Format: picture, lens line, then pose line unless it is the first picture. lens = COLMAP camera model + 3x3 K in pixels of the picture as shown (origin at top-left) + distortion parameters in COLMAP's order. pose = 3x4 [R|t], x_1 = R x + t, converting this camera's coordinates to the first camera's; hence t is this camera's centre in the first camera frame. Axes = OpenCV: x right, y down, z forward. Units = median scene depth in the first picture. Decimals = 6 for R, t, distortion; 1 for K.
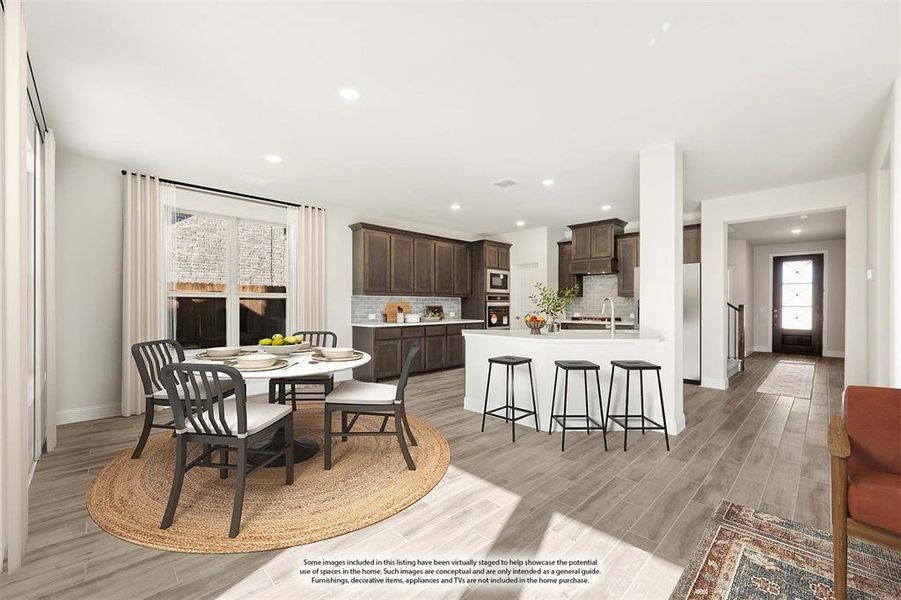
lens RADIAL K [[365.6, 0, 450.9], [0, 365.6, 305.6], [0, 0, 1]] dist [0.000572, 0.000061]
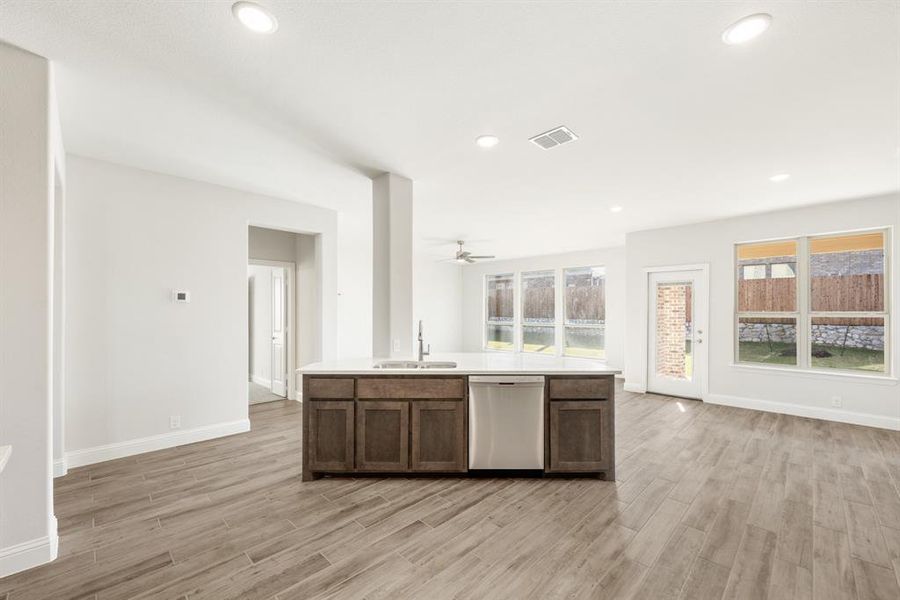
lens RADIAL K [[365.2, 0, 450.4], [0, 365.2, 305.6], [0, 0, 1]] dist [0.000572, 0.000061]
pose [[-0.999872, -0.001899, -0.015901, 0.225995], [-0.001644, 0.999870, -0.016066, -0.024637], [0.015929, -0.016038, -0.999744, 1.082894]]
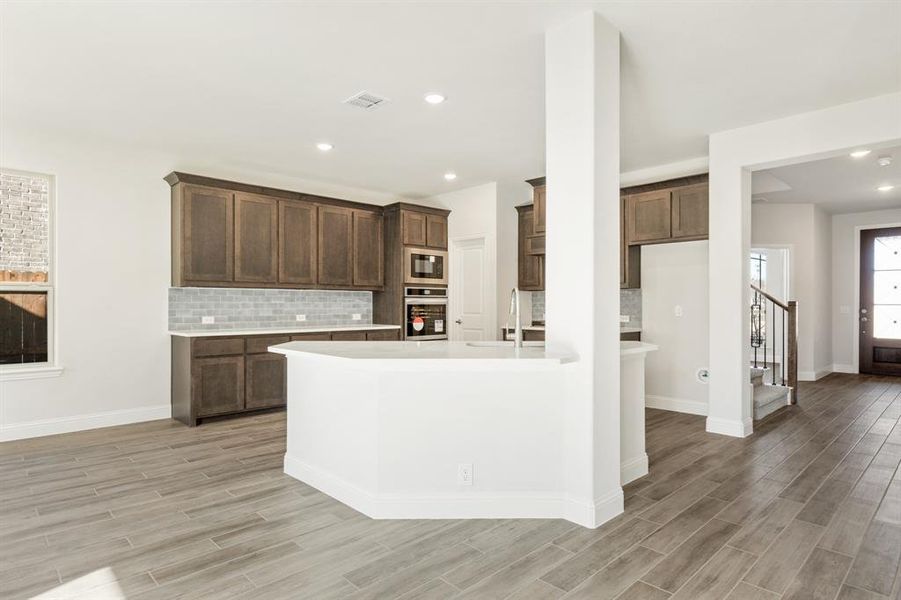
lens RADIAL K [[501.7, 0, 450.5], [0, 501.7, 304.2], [0, 0, 1]] dist [0.002395, 0.000077]
pose [[0.999950, -0.001135, -0.009919, 0.198734], [0.001099, 0.999993, -0.003624, 0.005261], [0.009923, 0.003613, 0.999944, 0.109350]]
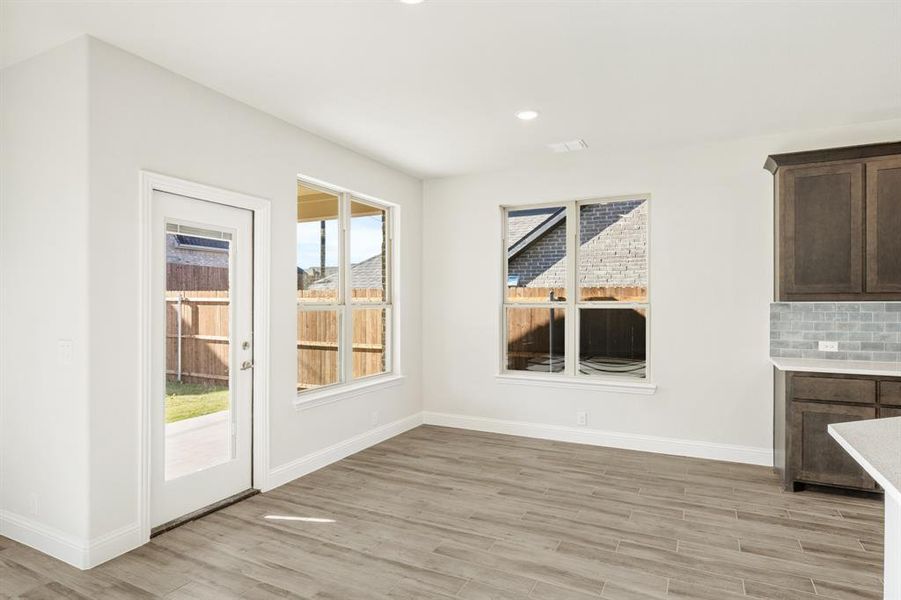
lens RADIAL K [[501.7, 0, 450.5], [0, 501.7, 304.2], [0, 0, 1]] dist [0.002395, 0.000077]
pose [[0.325900, 0.000573, -0.945404, 0.211787], [0.000550, 1.000000, 0.000795, -0.021947], [0.945404, -0.000780, 0.325900, 0.302816]]
